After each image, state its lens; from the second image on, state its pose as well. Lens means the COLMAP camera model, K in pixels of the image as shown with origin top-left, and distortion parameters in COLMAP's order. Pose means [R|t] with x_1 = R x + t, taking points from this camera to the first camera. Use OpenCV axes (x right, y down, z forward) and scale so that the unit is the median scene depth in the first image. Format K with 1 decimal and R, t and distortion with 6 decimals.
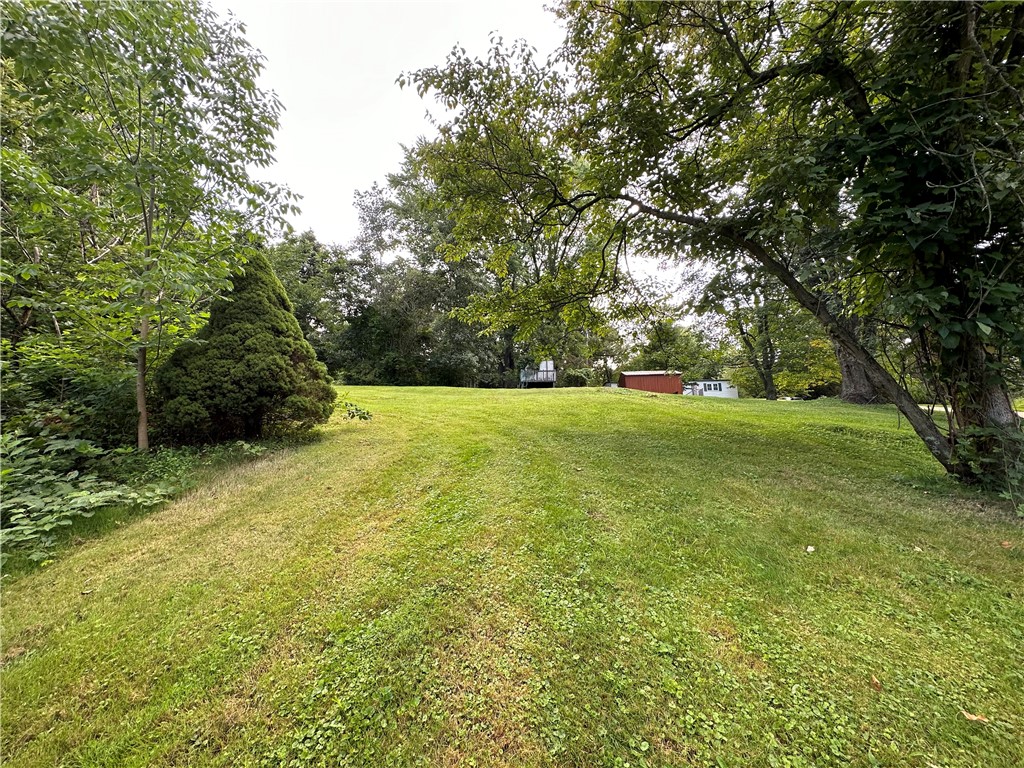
lens RADIAL K [[409.6, 0, 512.6], [0, 409.6, 382.0], [0, 0, 1]] dist [-0.001126, 0.000001]
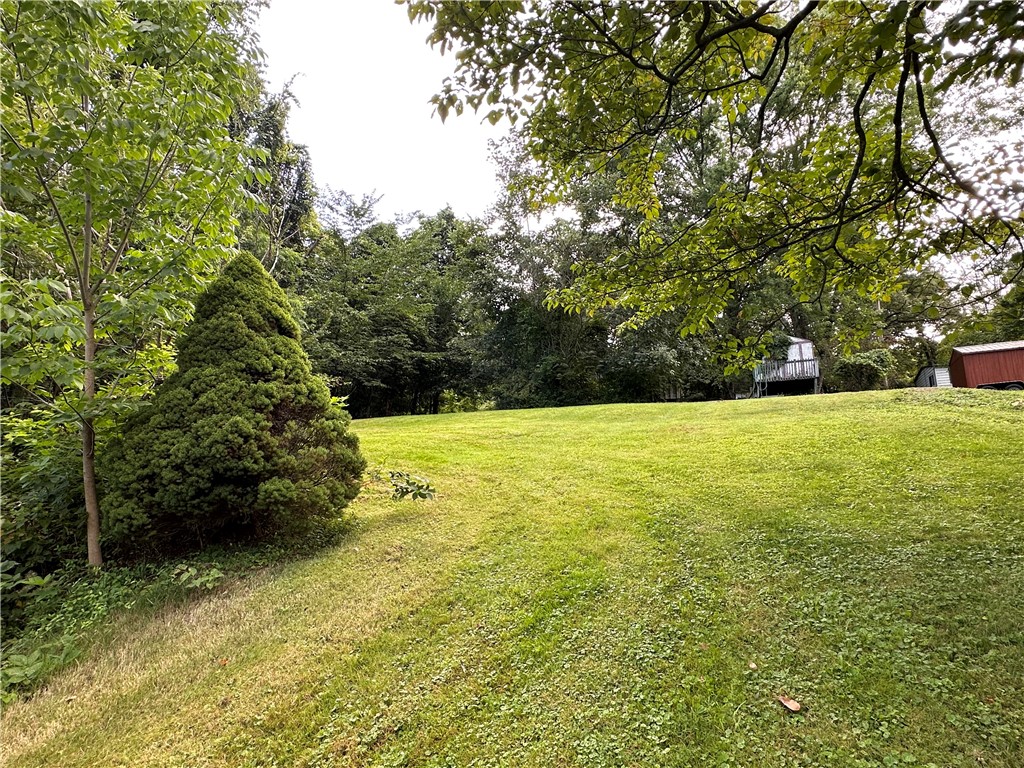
lens RADIAL K [[564.9, 0, 512.4], [0, 564.9, 386.7], [0, 0, 1]] dist [-0.010406, -0.000159]
pose [[0.912800, -0.073885, -0.401667, 0.089655], [0.076423, 0.997028, -0.009727, -0.046199], [0.401192, -0.021818, 0.915734, 0.263488]]
